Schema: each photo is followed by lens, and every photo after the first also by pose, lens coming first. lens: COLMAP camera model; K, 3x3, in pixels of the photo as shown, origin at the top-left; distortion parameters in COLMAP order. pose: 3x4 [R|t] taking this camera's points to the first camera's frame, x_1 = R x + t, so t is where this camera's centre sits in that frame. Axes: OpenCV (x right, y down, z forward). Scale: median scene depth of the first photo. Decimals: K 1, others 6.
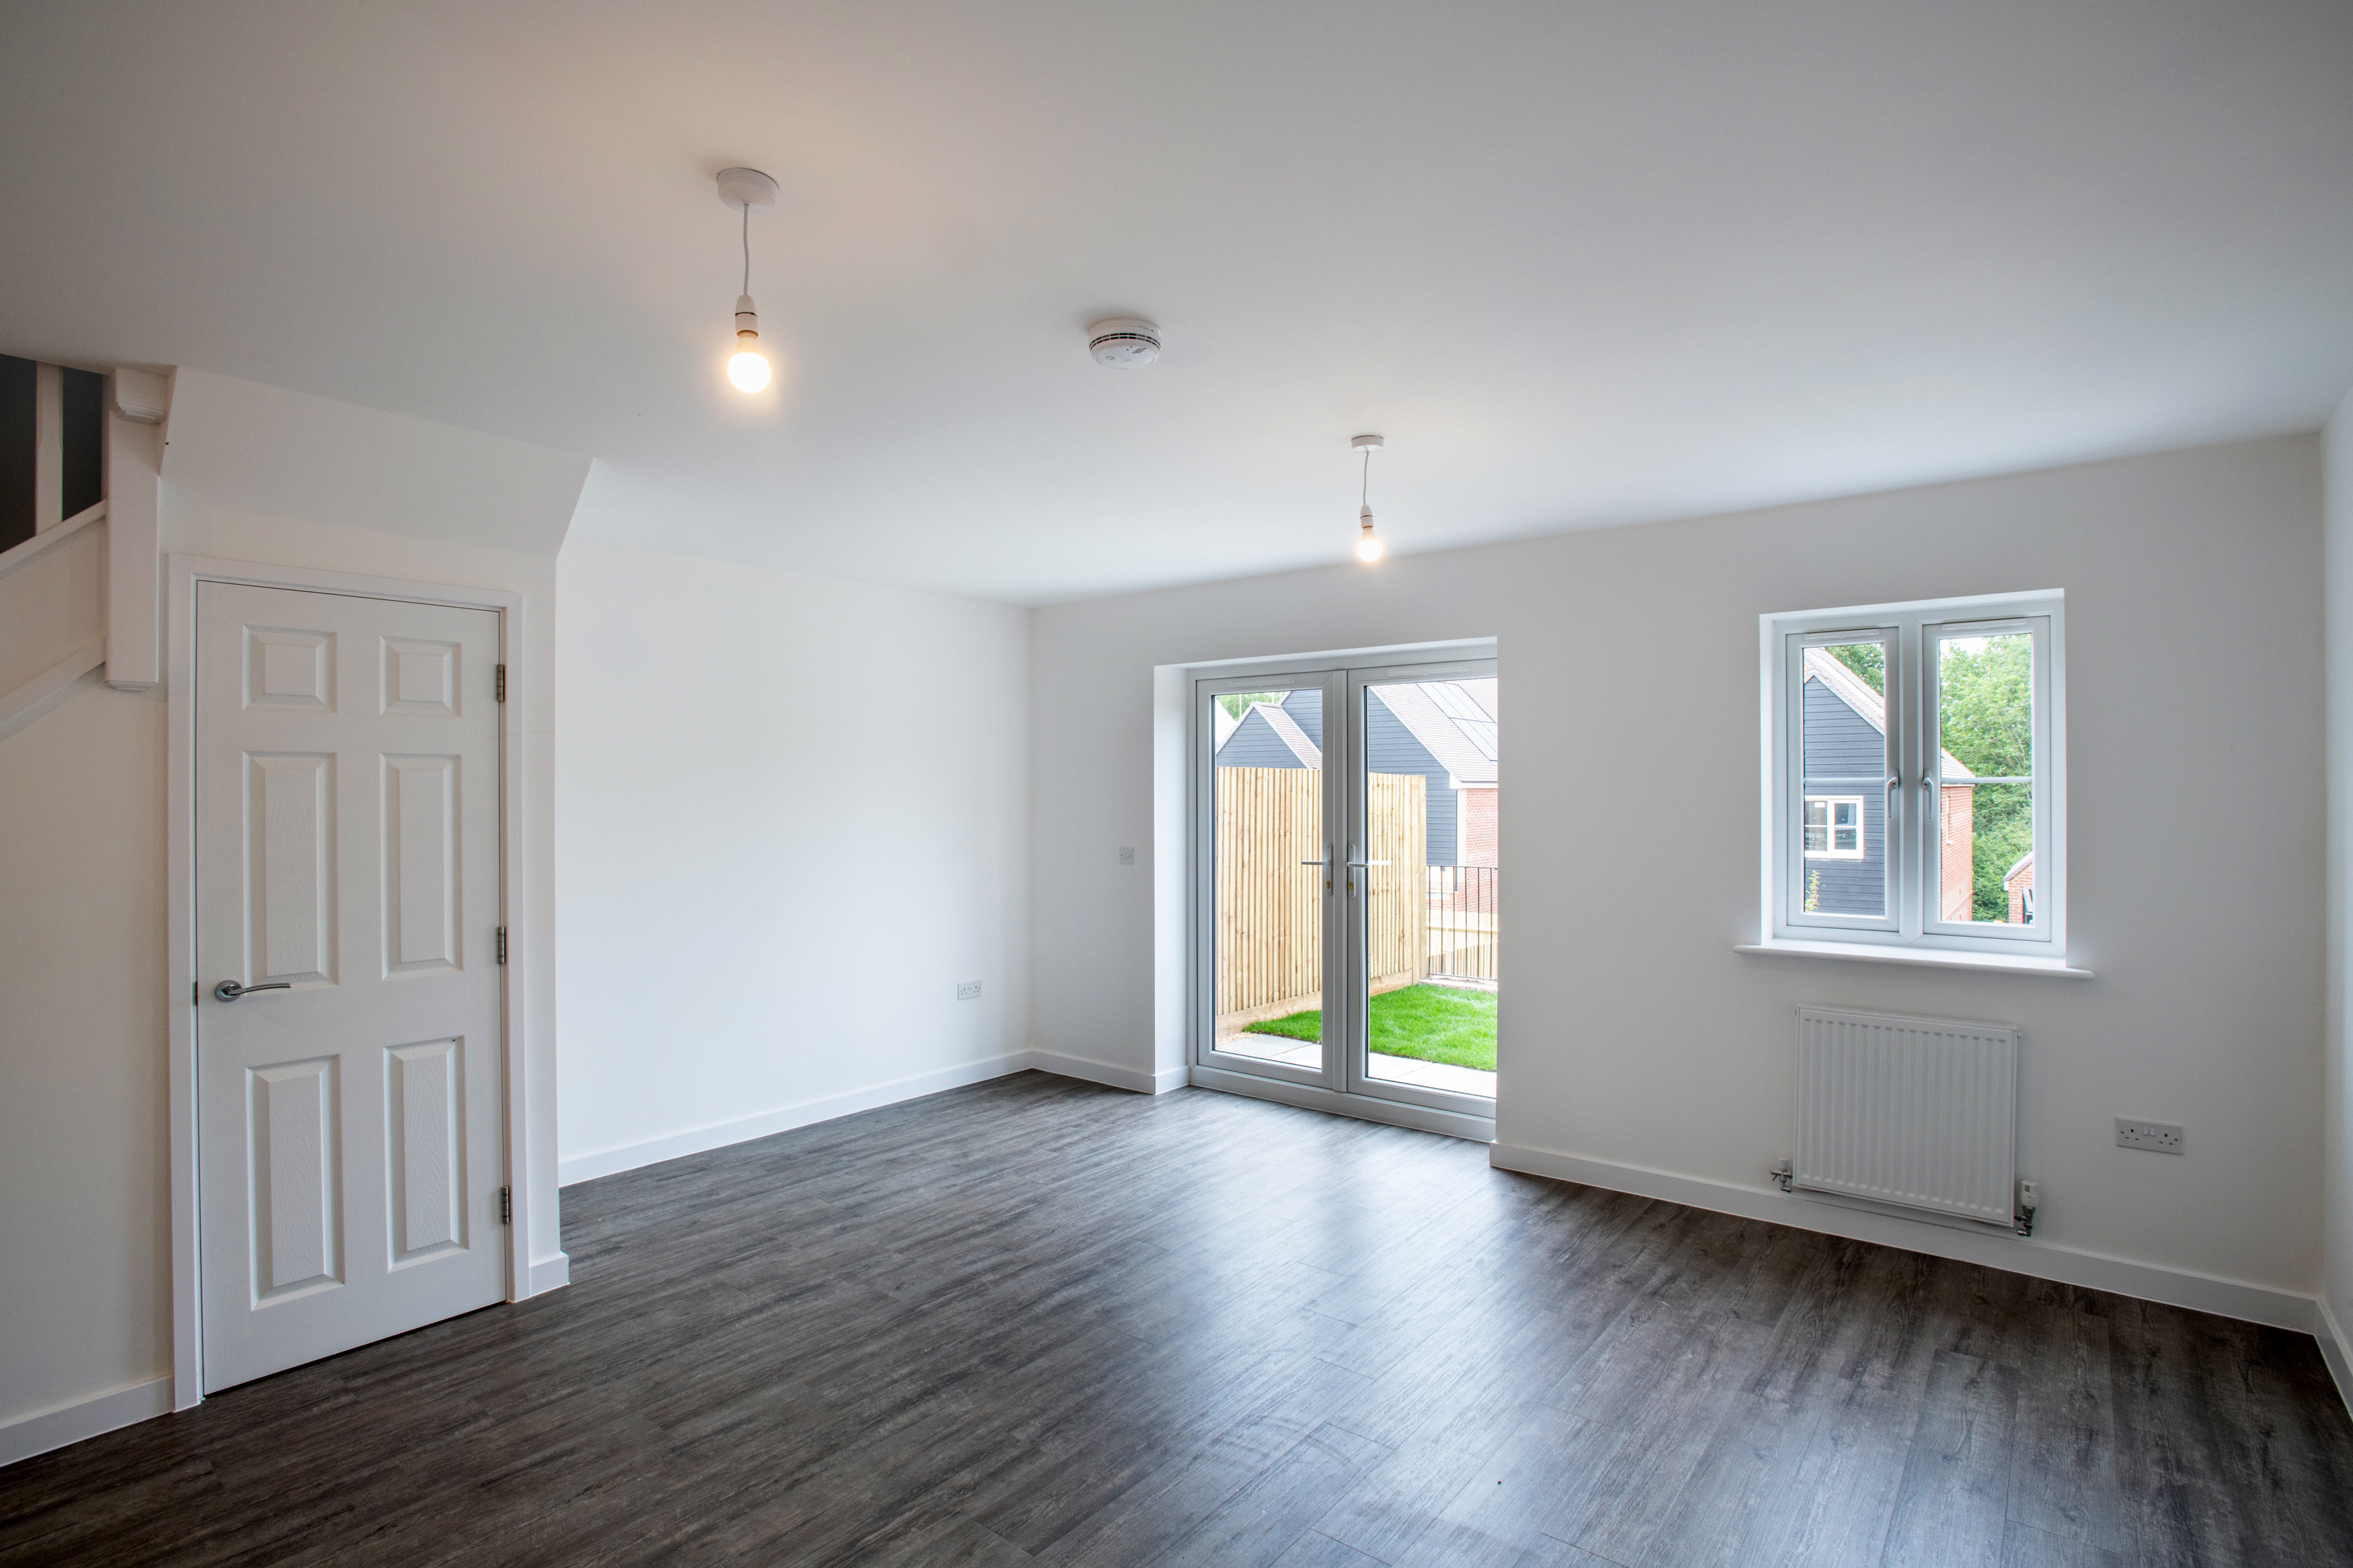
lens RADIAL K [[1162.8, 0, 1163.2], [0, 1162.8, 794.6], [0, 0, 1]] dist [-0.026155, 0.005873]
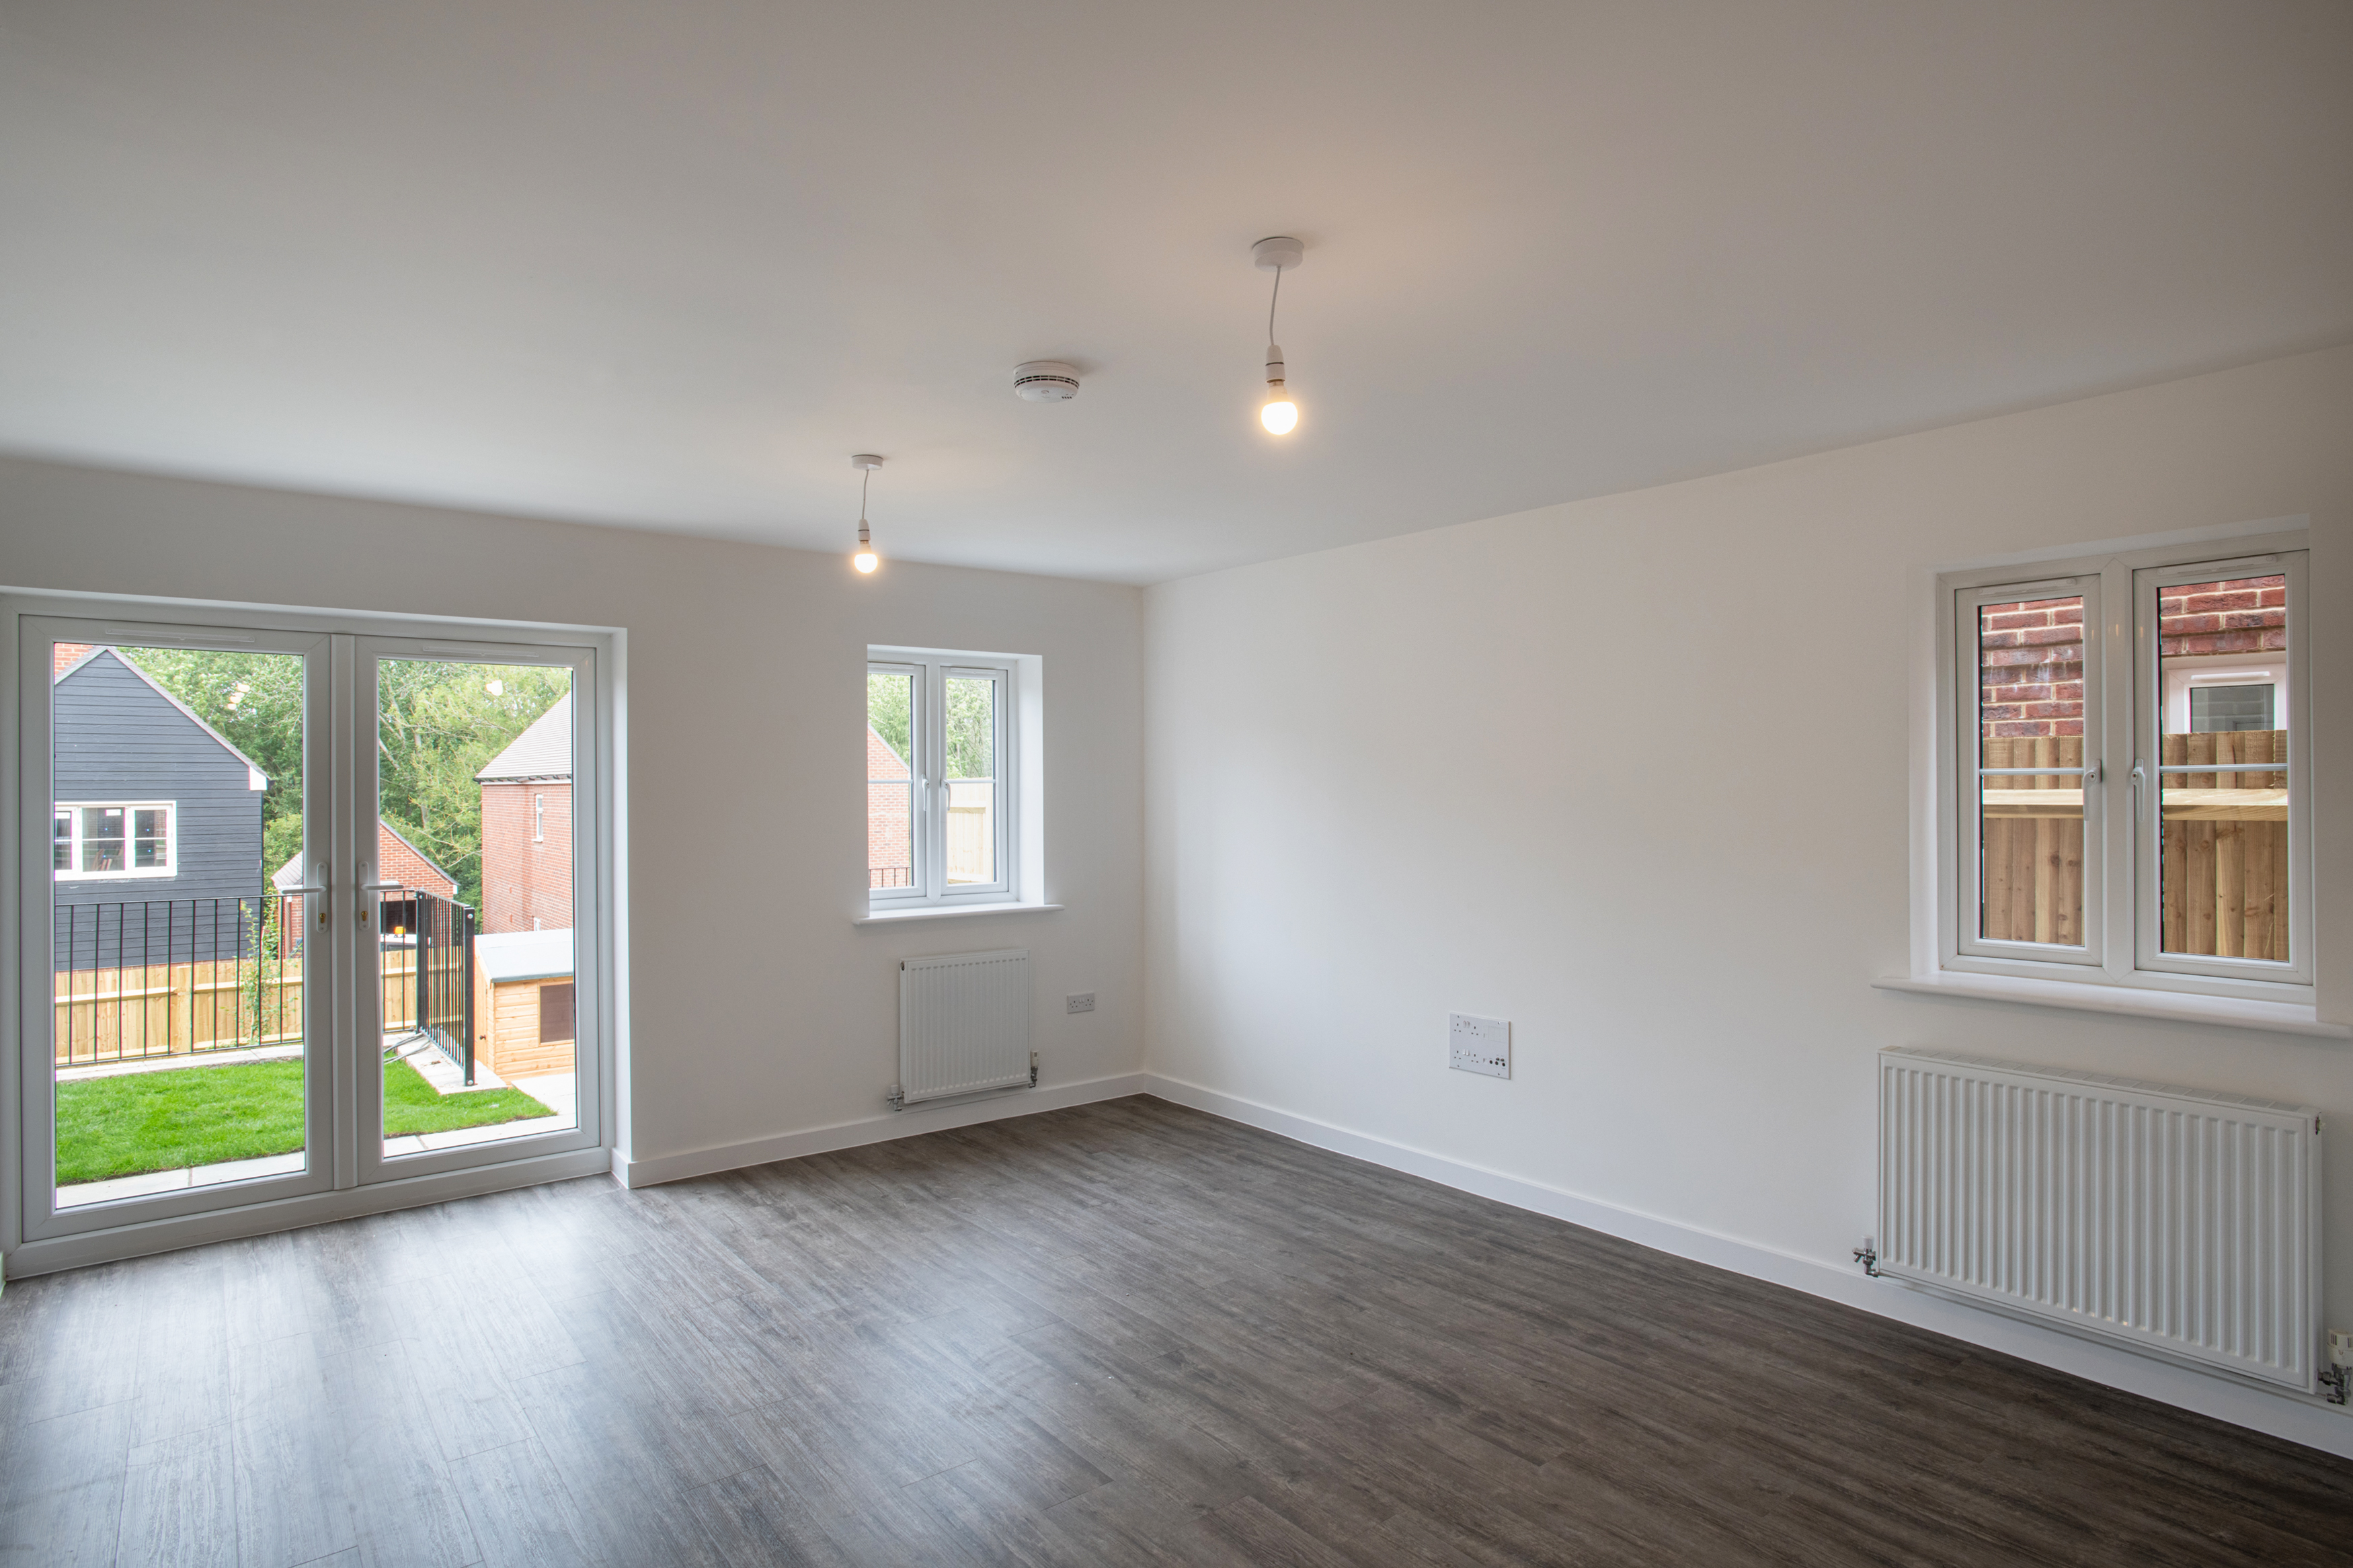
lens RADIAL K [[1332.0, 0, 1163.1], [0, 1332.0, 802.8], [0, 0, 1]] dist [-0.013139, 0.003941]
pose [[0.211009, -0.009298, 0.977440, -0.890486], [0.007625, 0.999940, 0.007866, 0.000655], [-0.977454, 0.005793, 0.211067, 0.450673]]
